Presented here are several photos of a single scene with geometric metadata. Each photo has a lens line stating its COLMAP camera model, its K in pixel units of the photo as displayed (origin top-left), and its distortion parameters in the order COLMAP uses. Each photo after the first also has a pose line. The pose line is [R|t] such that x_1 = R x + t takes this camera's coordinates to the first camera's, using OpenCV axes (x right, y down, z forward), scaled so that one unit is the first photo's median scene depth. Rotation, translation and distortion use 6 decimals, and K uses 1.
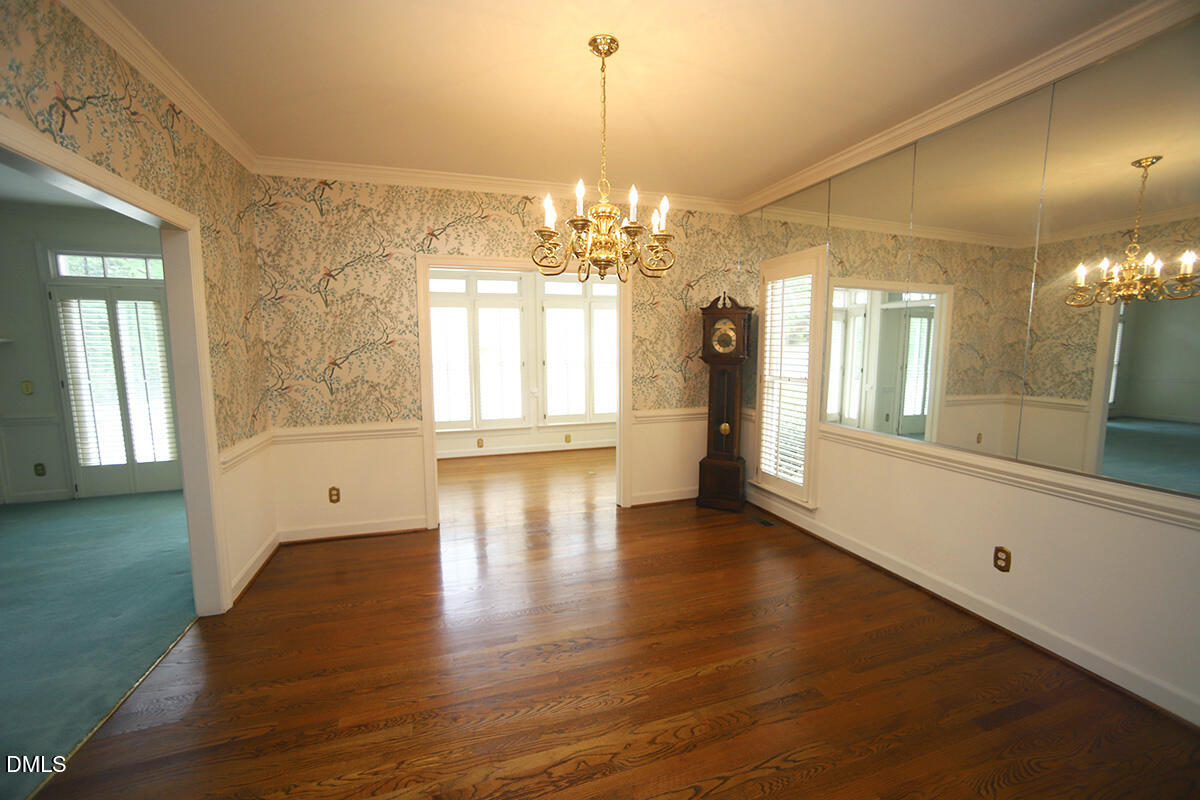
lens RADIAL K [[477.6, 0, 600.0], [0, 477.6, 400.0], [0, 0, 1]] dist [-0.068129, 0.032468]
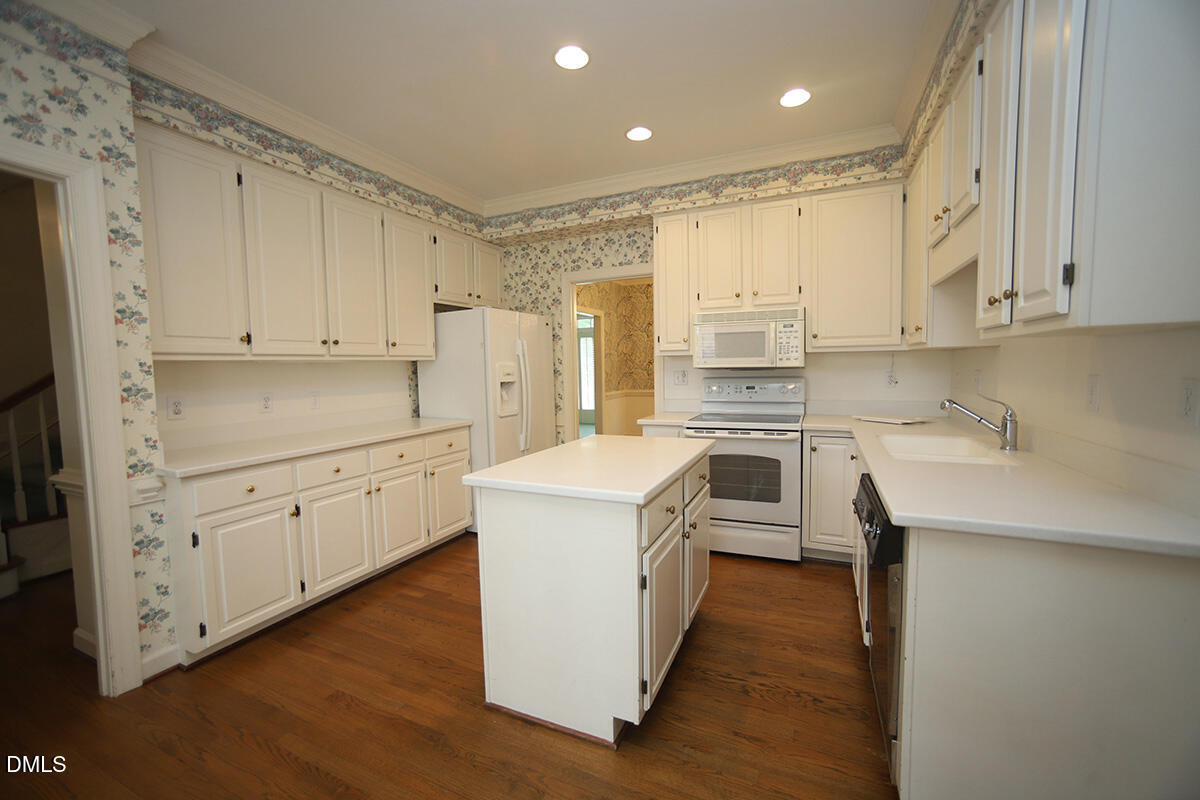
lens RADIAL K [[483.3, 0, 595.5], [0, 483.3, 393.3], [0, 0, 1]] dist [-0.014323, -0.000014]
pose [[0.722092, 0.026496, -0.691289, 0.487584], [-0.059150, 0.997972, -0.023534, 0.080519], [0.689264, 0.057883, 0.722195, -0.487311]]
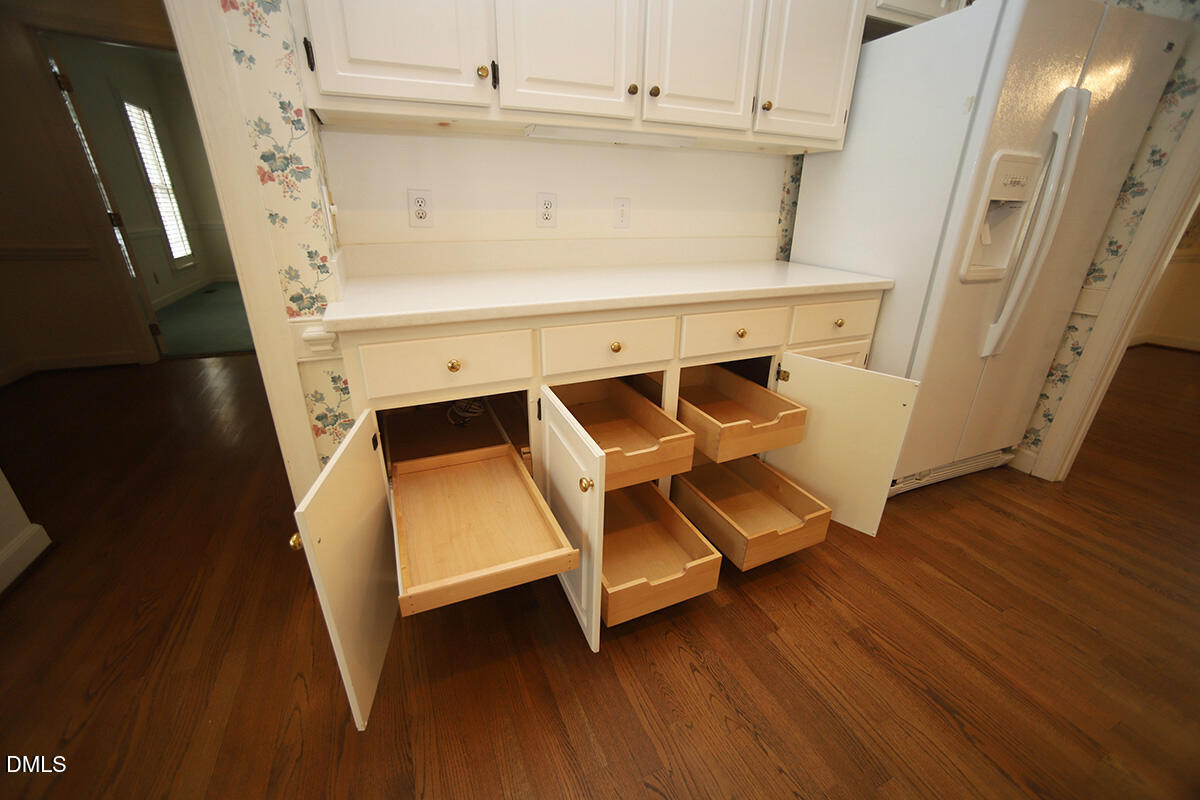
lens RADIAL K [[471.9, 0, 603.8], [0, 471.9, 392.3], [0, 0, 1]] dist [-0.022130, 0.008664]
pose [[0.089013, 0.376971, -0.921938, 0.239160], [-0.129357, 0.922148, 0.364568, 0.090602], [0.987595, 0.086808, 0.130847, -0.364844]]
